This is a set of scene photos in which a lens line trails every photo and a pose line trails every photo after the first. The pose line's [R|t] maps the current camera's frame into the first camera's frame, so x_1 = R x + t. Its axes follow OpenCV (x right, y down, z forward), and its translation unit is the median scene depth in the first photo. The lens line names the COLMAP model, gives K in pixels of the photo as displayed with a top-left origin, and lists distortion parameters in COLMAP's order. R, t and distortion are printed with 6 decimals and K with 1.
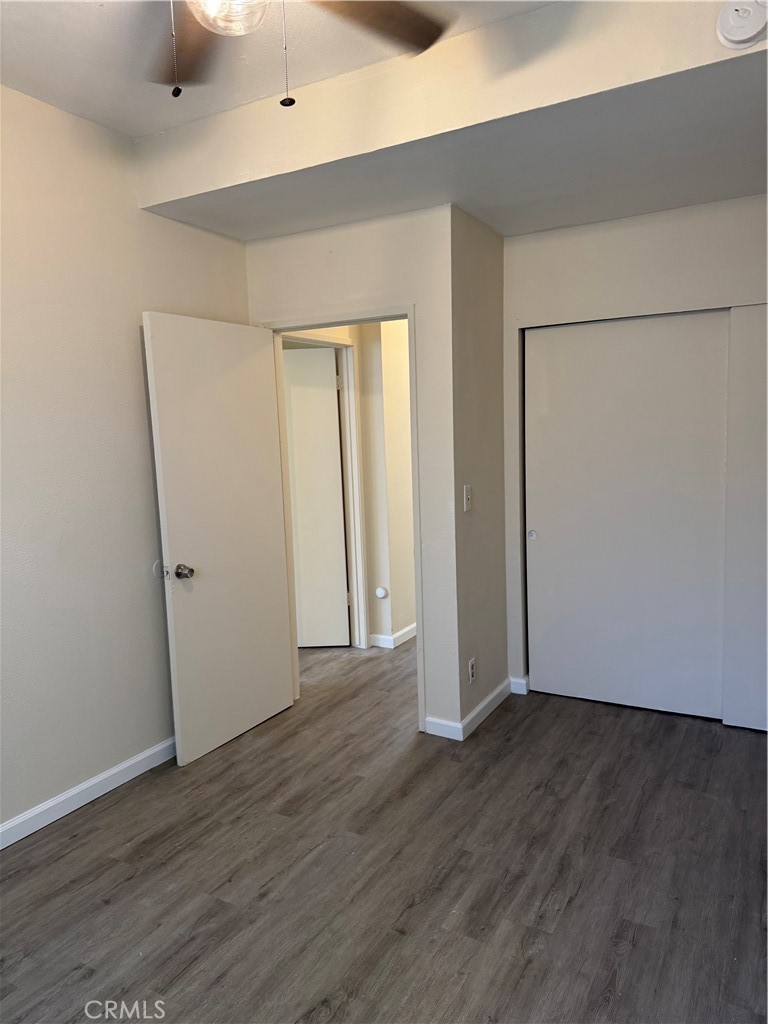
lens RADIAL K [[724.9, 0, 384.0], [0, 724.9, 512.0], [0, 0, 1]] dist [0.023559, -0.037500]
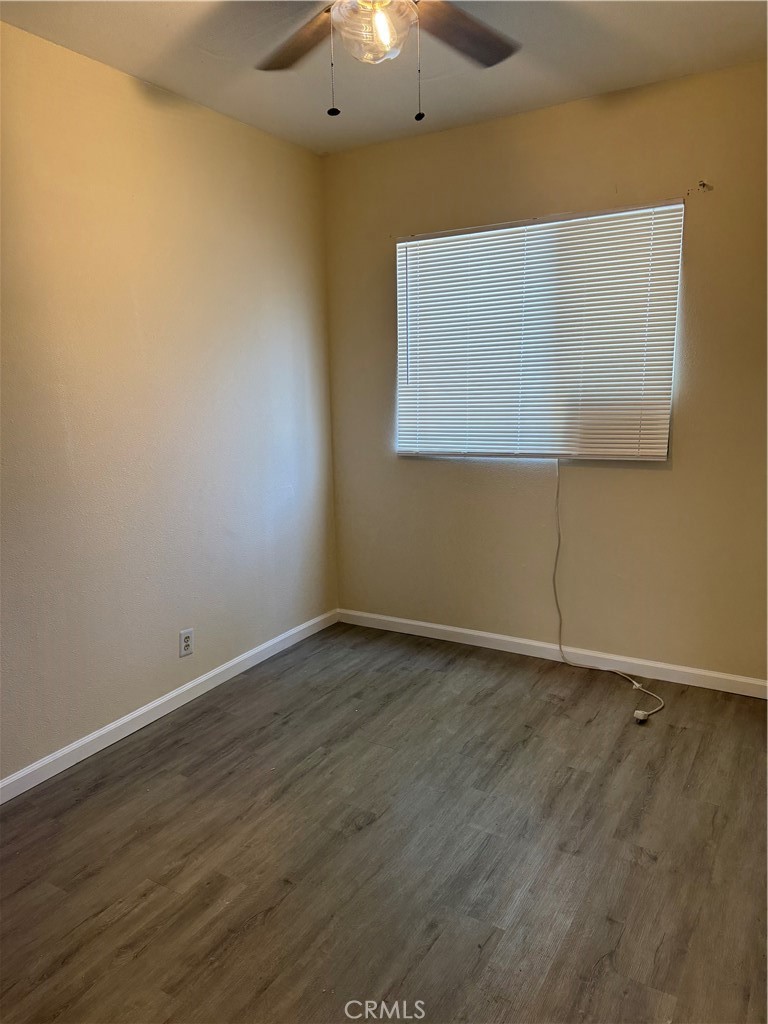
lens RADIAL K [[724.9, 0, 384.0], [0, 724.9, 512.0], [0, 0, 1]] dist [0.023559, -0.037500]
pose [[-0.997981, 0.048465, 0.041046, -0.178916], [0.058188, 0.956726, 0.285114, -0.210447], [-0.025451, 0.286926, -0.957614, 1.809806]]
